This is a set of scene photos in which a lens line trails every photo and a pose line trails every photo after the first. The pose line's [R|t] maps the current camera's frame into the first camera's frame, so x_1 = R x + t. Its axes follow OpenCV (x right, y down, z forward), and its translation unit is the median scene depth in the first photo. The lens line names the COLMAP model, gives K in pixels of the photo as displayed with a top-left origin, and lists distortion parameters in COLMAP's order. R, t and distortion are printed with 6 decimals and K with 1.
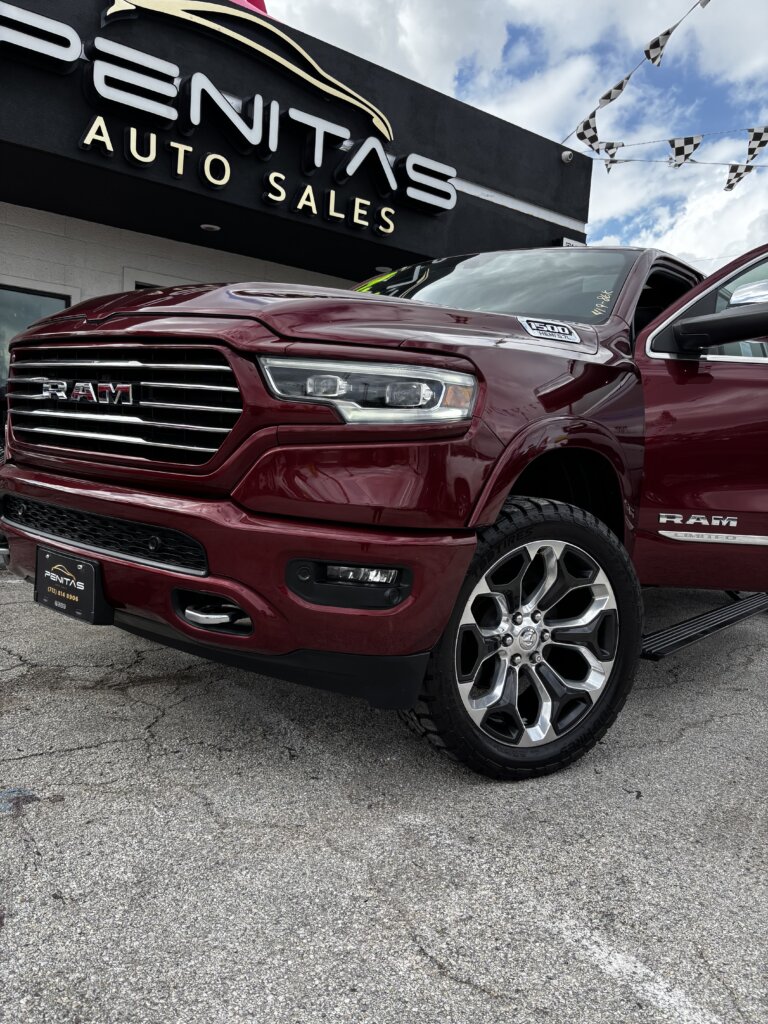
lens RADIAL K [[762.8, 0, 389.2], [0, 762.8, 511.9], [0, 0, 1]] dist [0.018478, -0.012485]
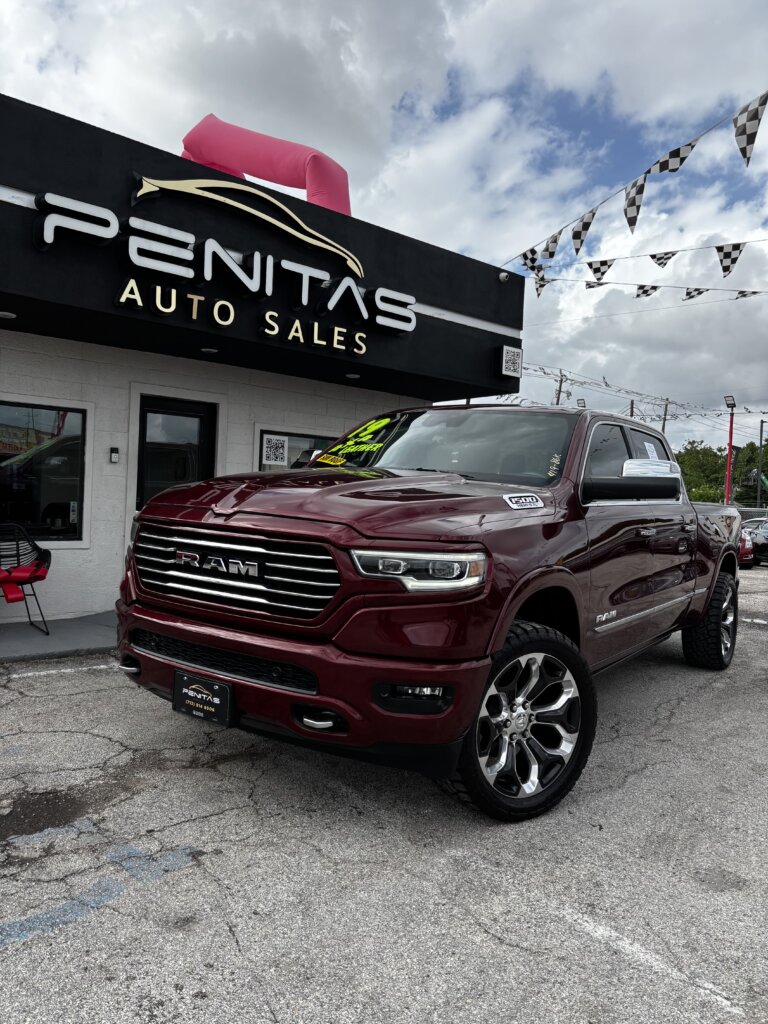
lens RADIAL K [[757.8, 0, 378.0], [0, 757.8, 514.3], [0, 0, 1]] dist [0.005191, 0.005004]
pose [[0.996875, -0.023270, 0.075495, -0.185482], [0.026722, 0.998628, -0.045038, -0.166698], [-0.074344, 0.046915, 0.996129, -0.422432]]
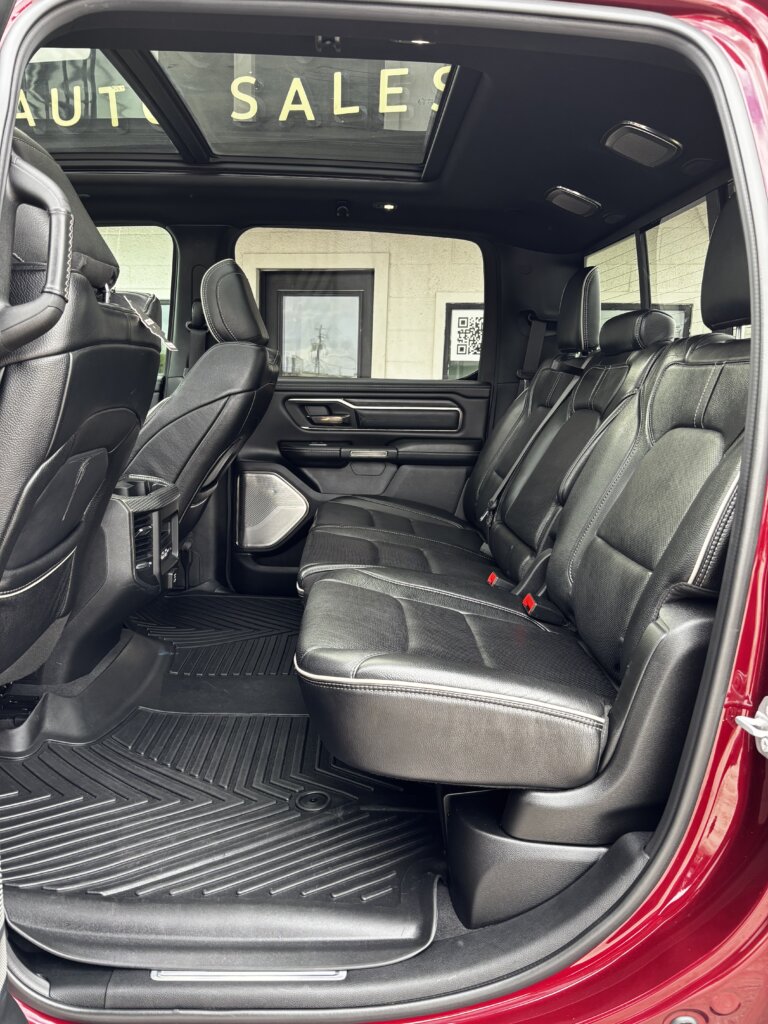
lens RADIAL K [[762.8, 0, 389.2], [0, 762.8, 511.9], [0, 0, 1]] dist [0.018478, -0.012485]
pose [[0.660841, 0.071386, -0.747124, 1.108218], [-0.043034, 0.997433, 0.057238, -0.259998], [0.749291, -0.005673, 0.662216, 1.556868]]
